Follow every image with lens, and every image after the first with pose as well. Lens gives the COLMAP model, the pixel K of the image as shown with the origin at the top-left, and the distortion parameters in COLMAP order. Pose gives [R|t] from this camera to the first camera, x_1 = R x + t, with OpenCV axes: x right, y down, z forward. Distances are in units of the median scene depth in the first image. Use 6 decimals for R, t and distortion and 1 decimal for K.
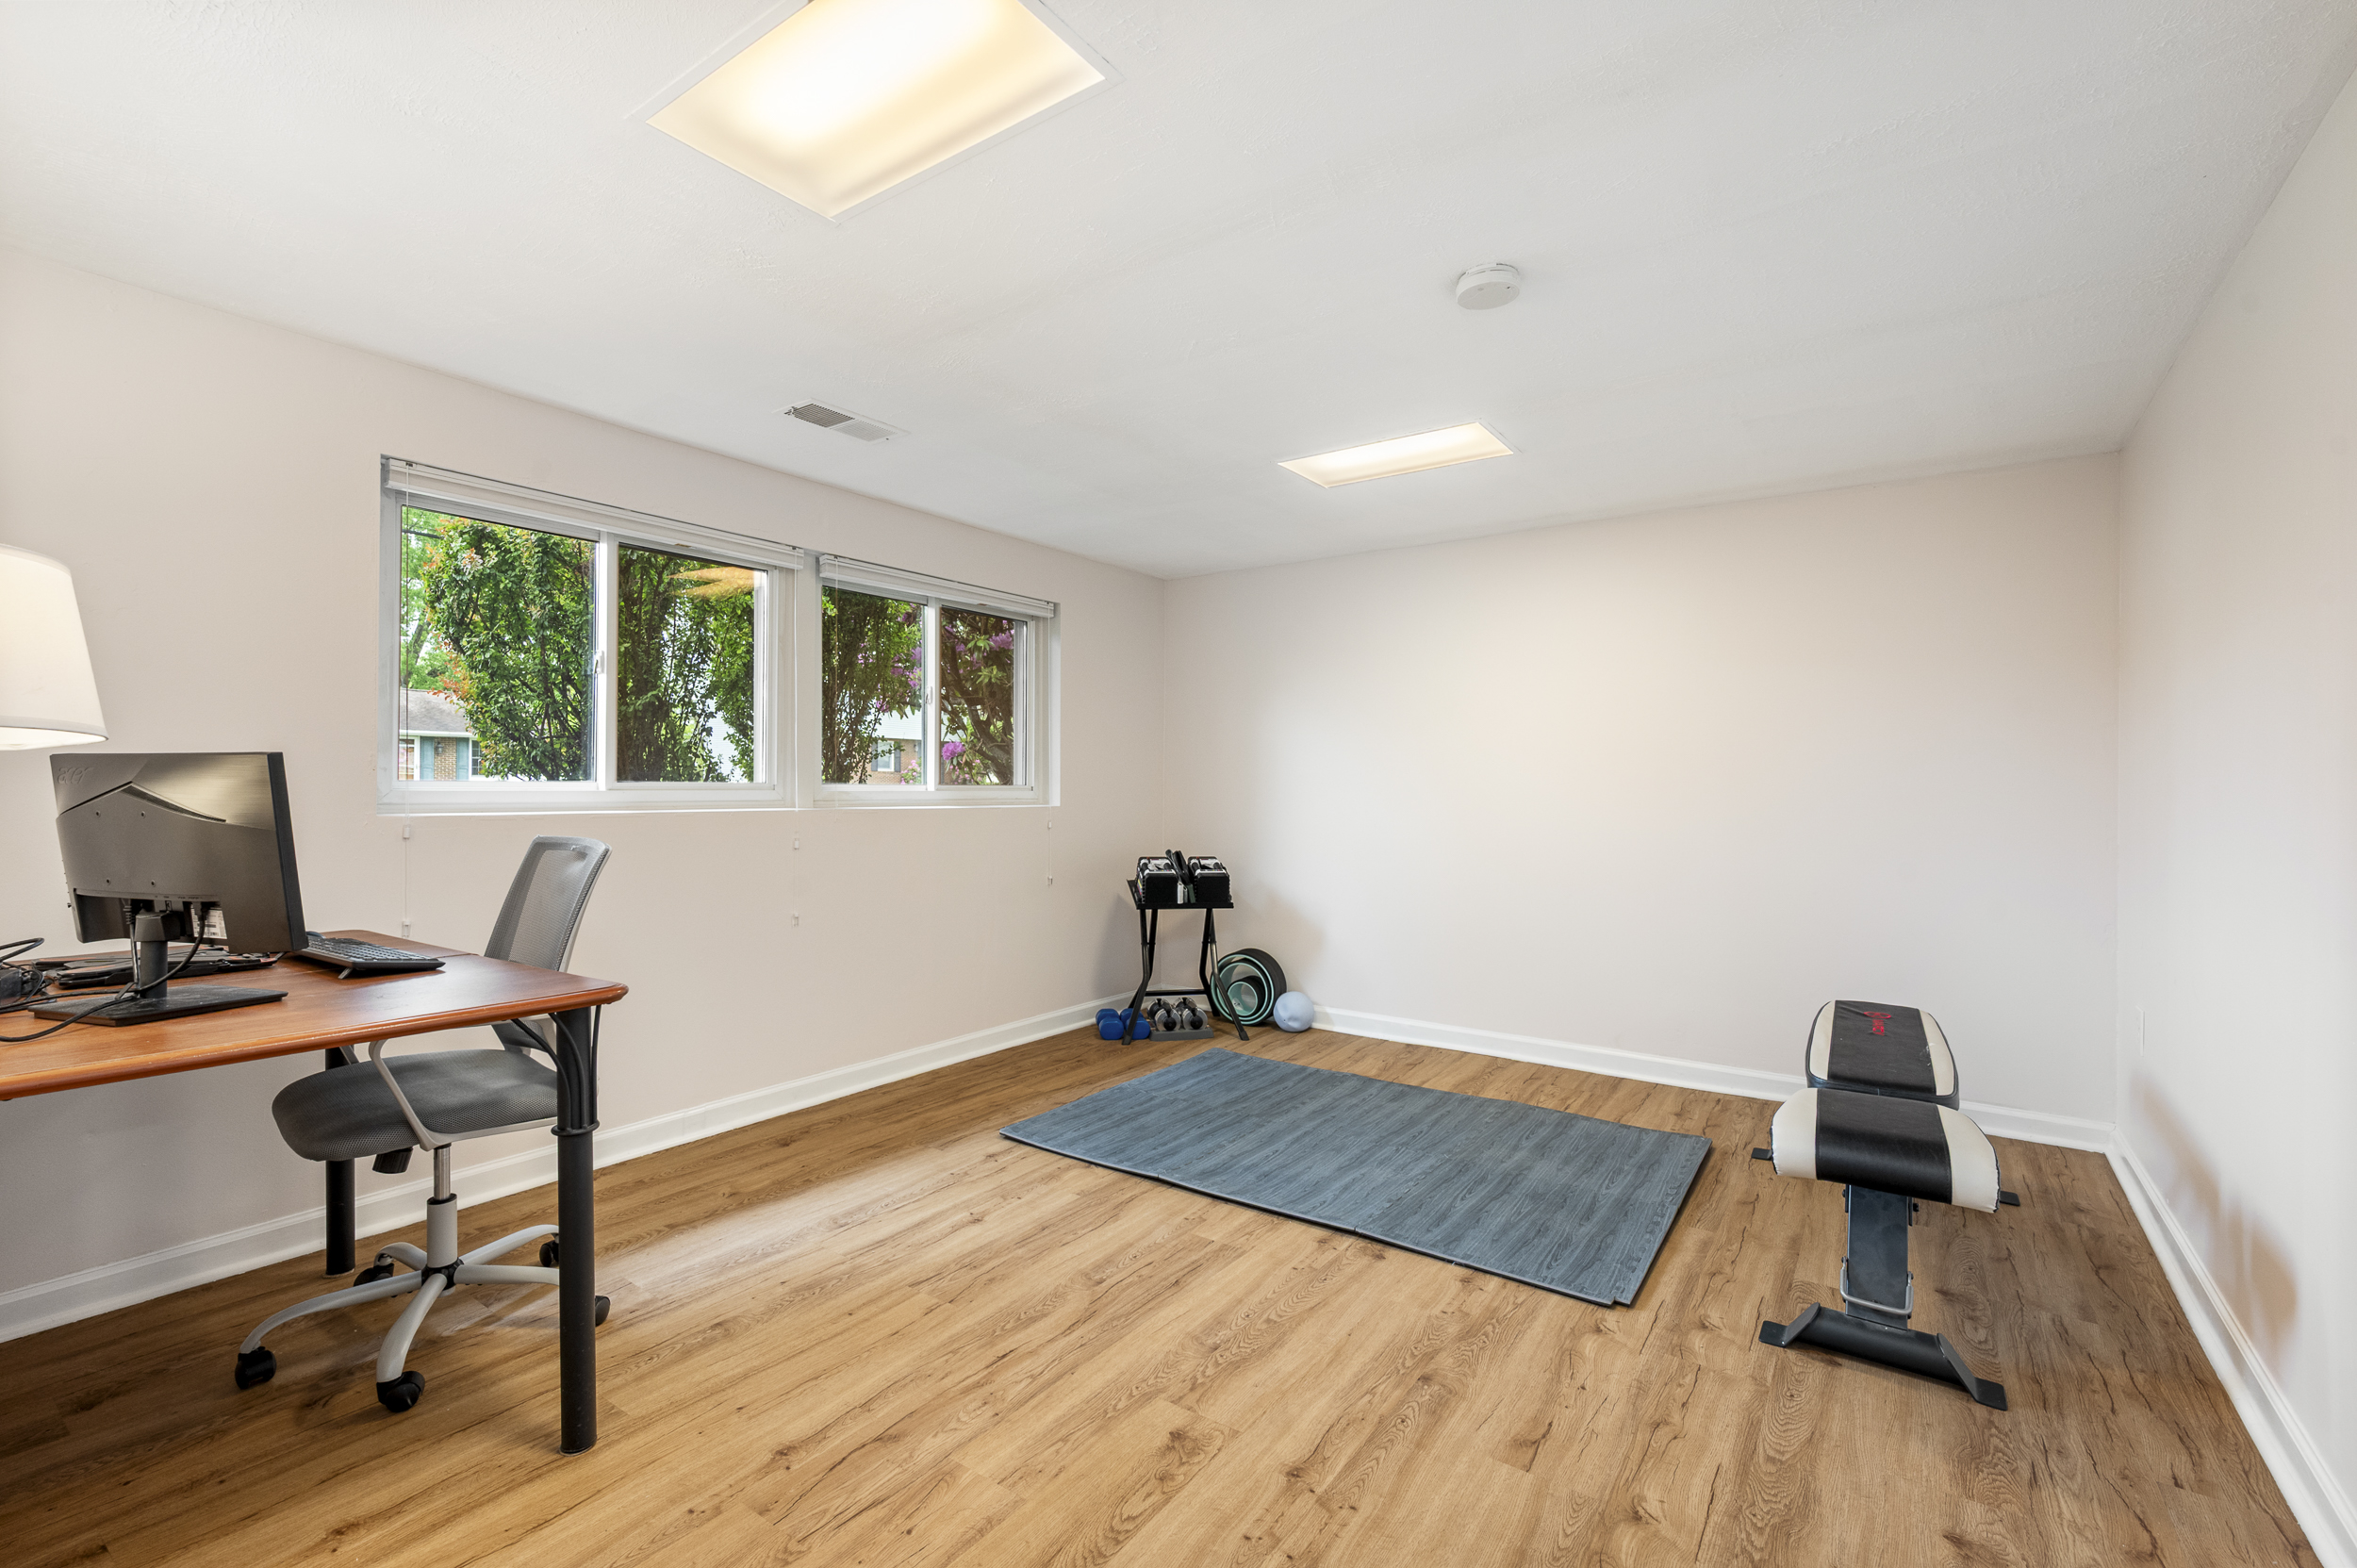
lens RADIAL K [[1021.6, 0, 1178.5], [0, 1021.6, 784.0], [0, 0, 1]] dist [-0.000274, 0.000100]
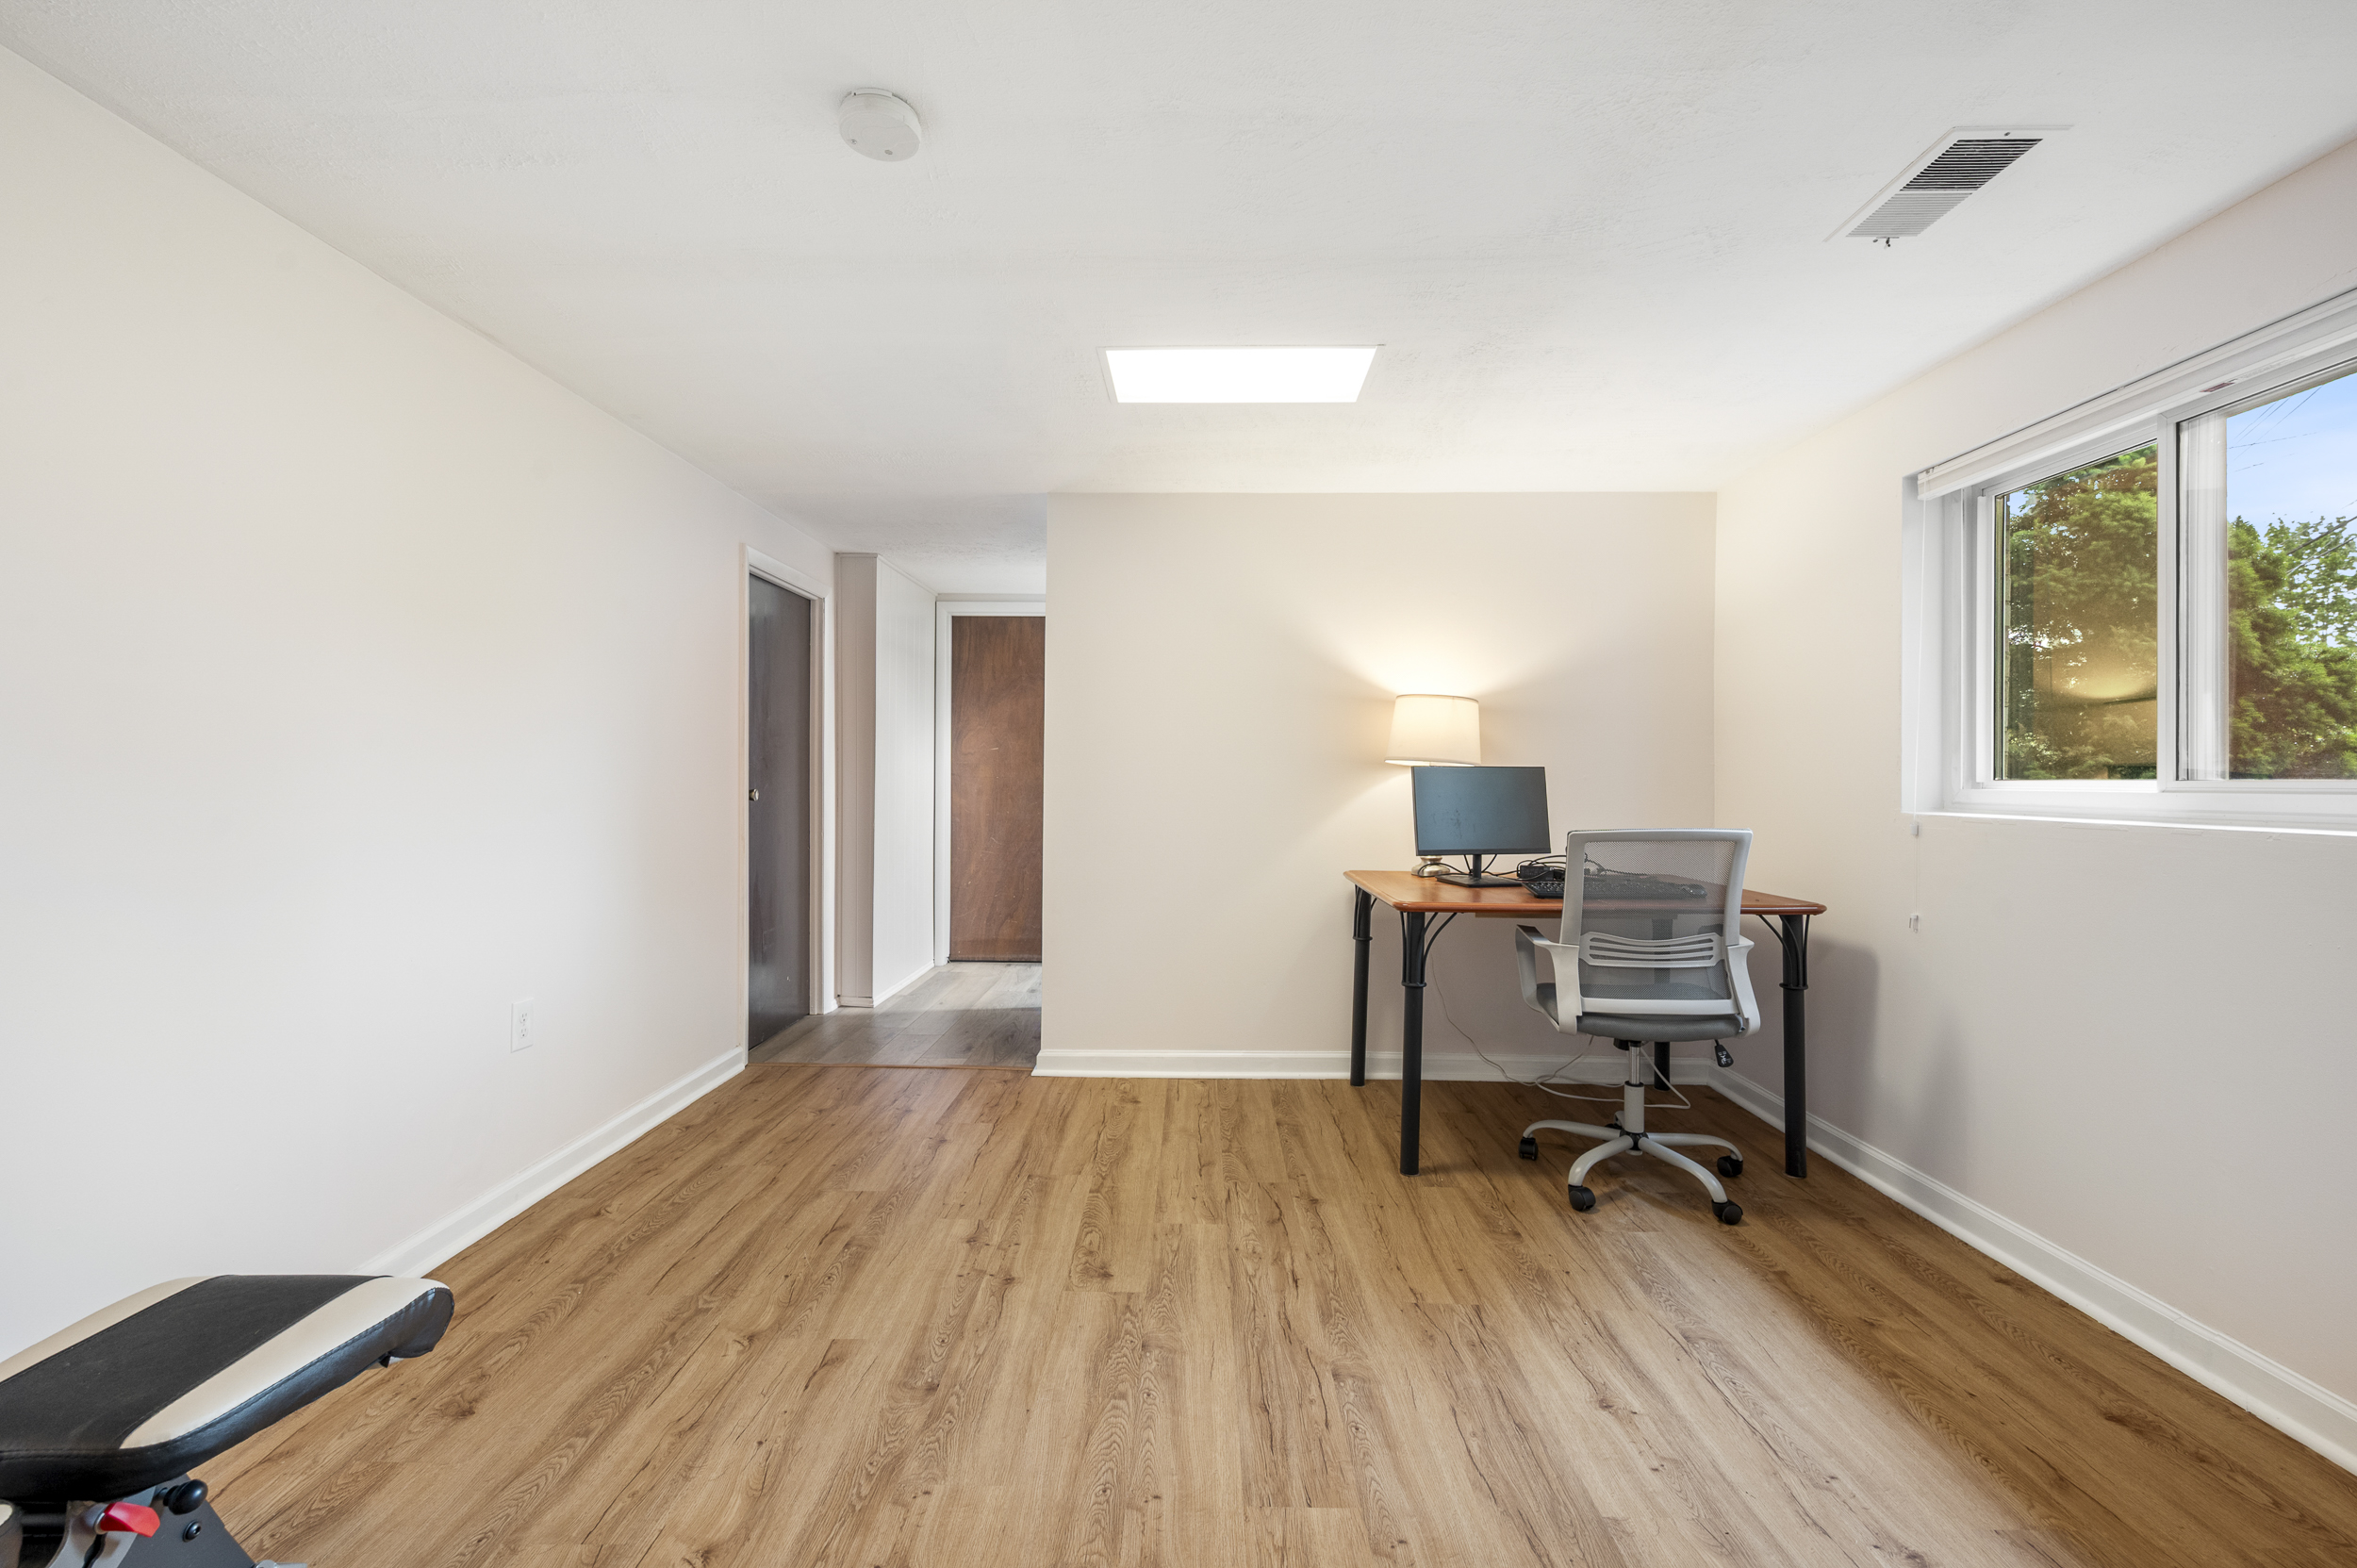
lens RADIAL K [[1021.6, 0, 1178.5], [0, 1021.6, 784.0], [0, 0, 1]] dist [-0.000274, 0.000100]
pose [[-0.830095, -0.006293, -0.557587, 0.604583], [-0.007662, 0.999971, 0.000120, 0.011516], [0.557570, 0.004372, -0.830118, 1.977070]]
